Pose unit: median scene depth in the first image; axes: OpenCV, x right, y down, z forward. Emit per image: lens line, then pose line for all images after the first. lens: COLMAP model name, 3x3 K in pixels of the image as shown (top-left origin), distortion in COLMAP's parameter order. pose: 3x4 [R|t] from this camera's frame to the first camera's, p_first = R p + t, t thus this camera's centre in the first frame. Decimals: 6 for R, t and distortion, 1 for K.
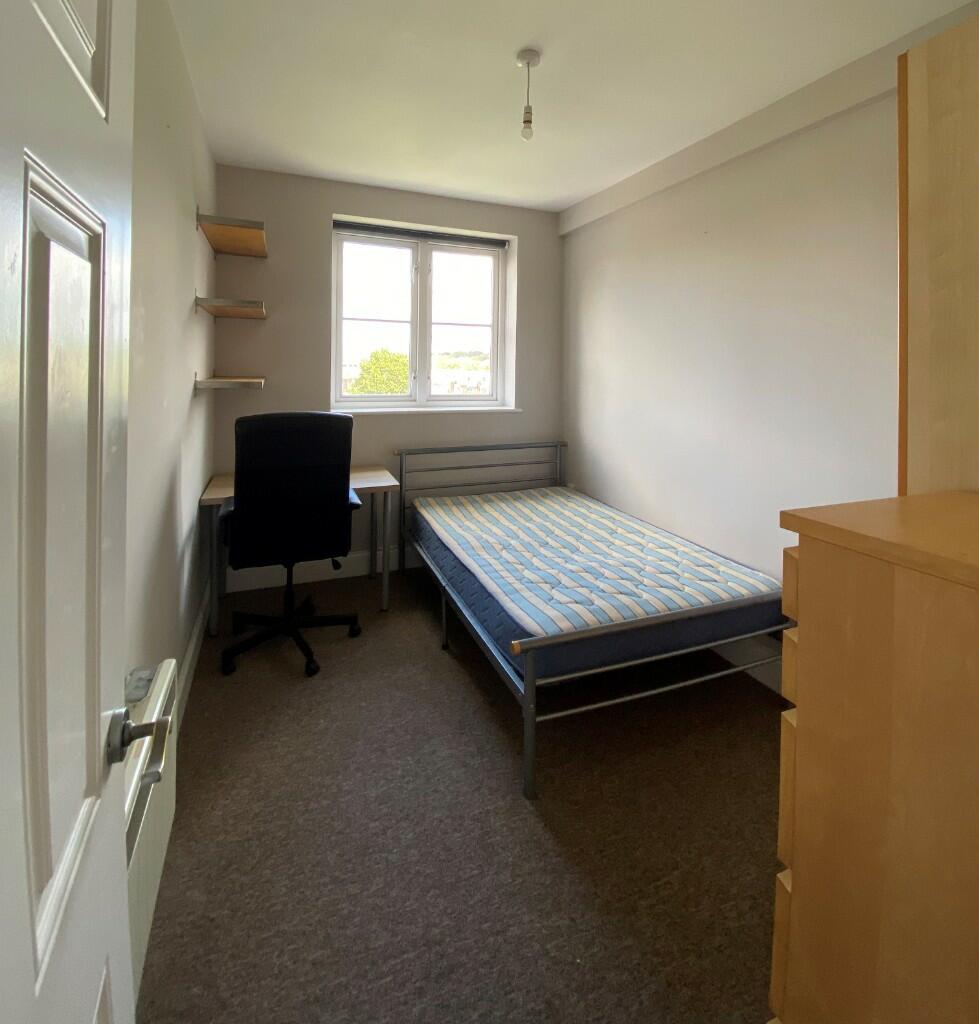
lens RADIAL K [[478.0, 0, 487.7], [0, 478.0, 514.3], [0, 0, 1]] dist [-0.000819, 0.000021]
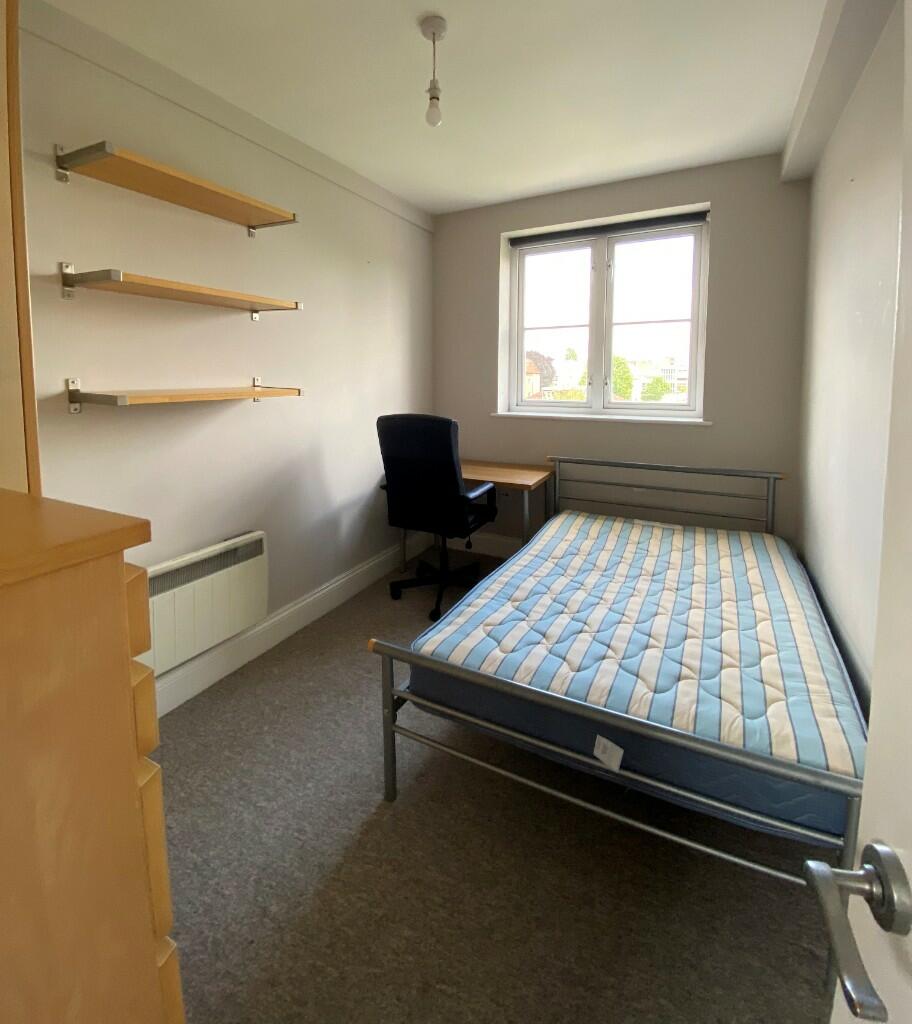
lens RADIAL K [[510.7, 0, 455.3], [0, 510.7, 510.0], [0, 0, 1]] dist [0.002542, 0.000282]
pose [[0.666065, 0.168137, -0.726696, 0.468480], [-0.194007, 0.979782, 0.048874, -0.049406], [0.720222, 0.108431, 0.685218, 0.177130]]
